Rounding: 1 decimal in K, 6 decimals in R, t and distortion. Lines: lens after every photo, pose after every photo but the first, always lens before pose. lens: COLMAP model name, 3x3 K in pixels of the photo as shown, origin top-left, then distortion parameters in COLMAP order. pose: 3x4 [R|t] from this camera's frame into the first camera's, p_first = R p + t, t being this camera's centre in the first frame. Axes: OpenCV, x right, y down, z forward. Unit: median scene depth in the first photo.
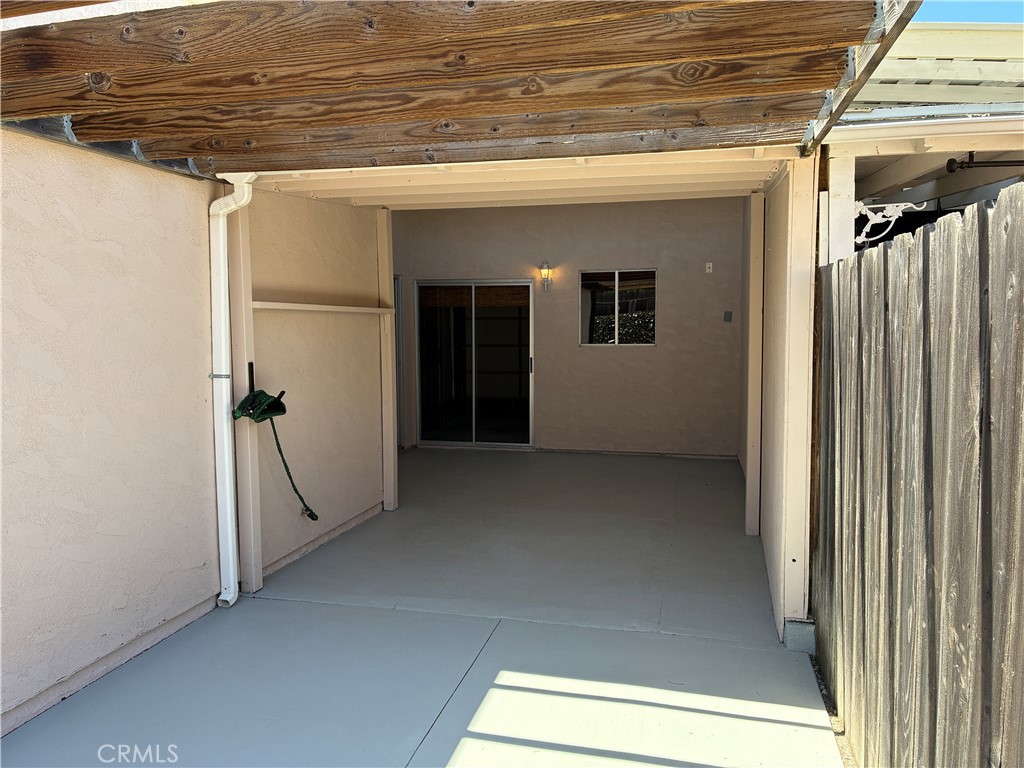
lens RADIAL K [[767.3, 0, 510.4], [0, 767.3, 381.7], [0, 0, 1]] dist [0.037841, -0.032850]
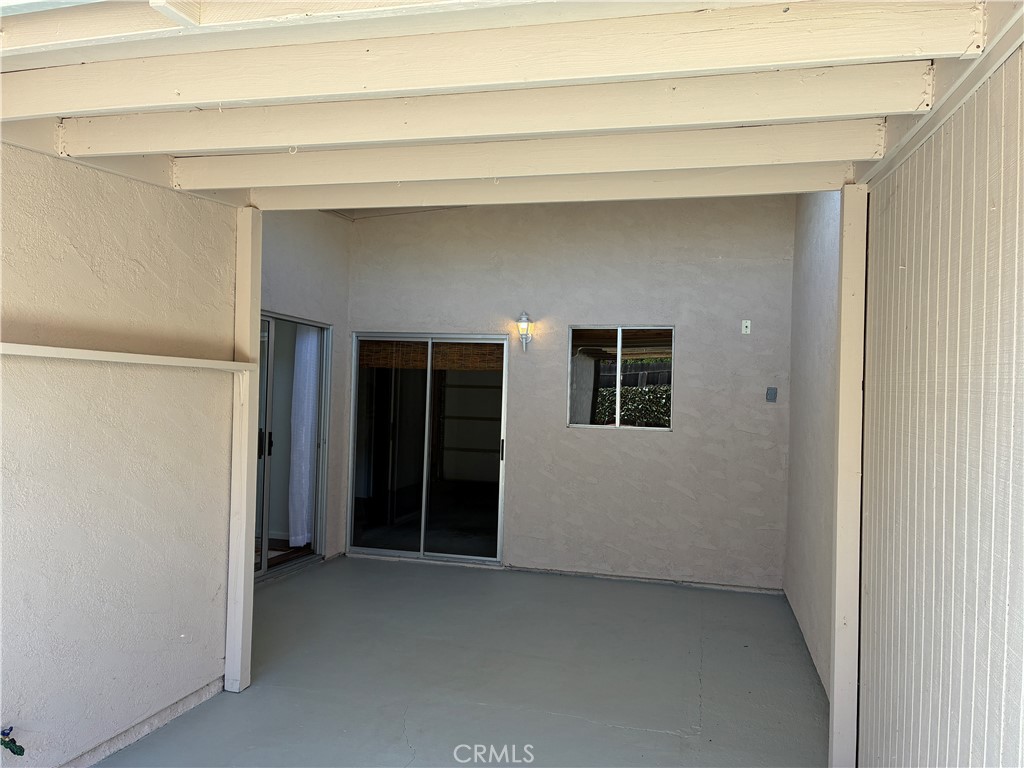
lens RADIAL K [[767.3, 0, 510.9], [0, 767.3, 377.8], [0, 0, 1]] dist [0.037841, -0.032850]
pose [[0.999294, 0.034360, -0.015202, 0.045297], [-0.035664, 0.994740, -0.096028, -0.020928], [0.011822, 0.096502, 0.995263, 0.260762]]
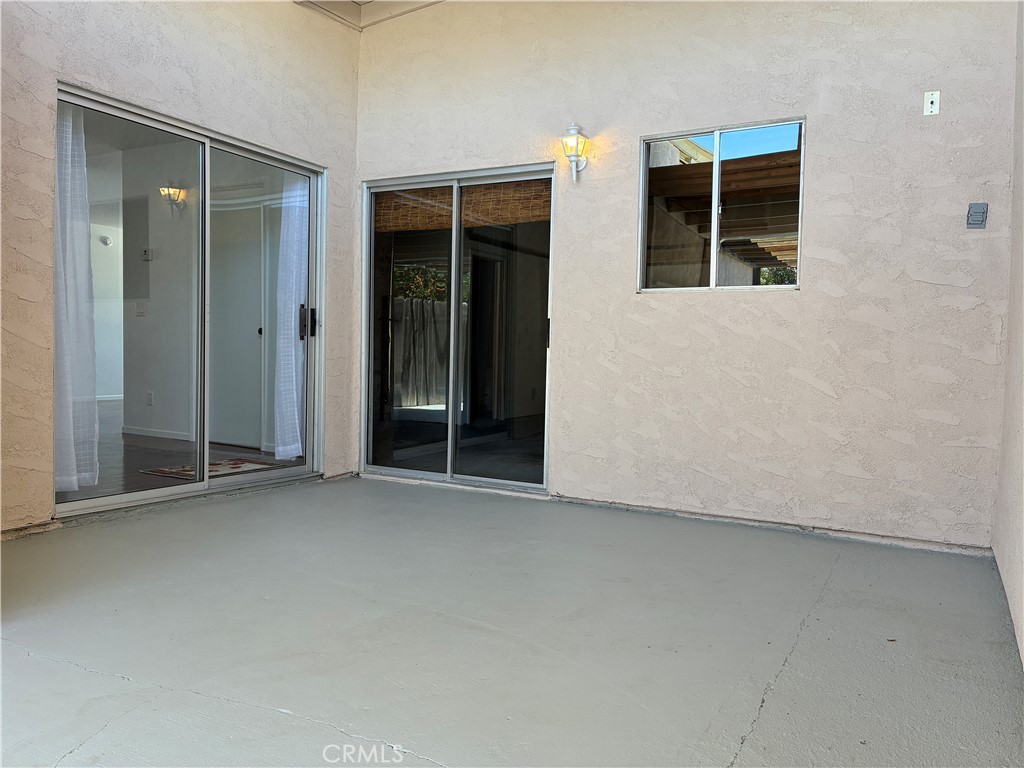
lens RADIAL K [[767.3, 0, 529.1], [0, 767.3, 387.3], [0, 0, 1]] dist [0.037841, -0.032850]
pose [[0.962317, 0.036942, -0.269411, 0.157857], [-0.046448, 0.998500, -0.028995, 0.031464], [0.267935, 0.040416, 0.962589, 0.509026]]
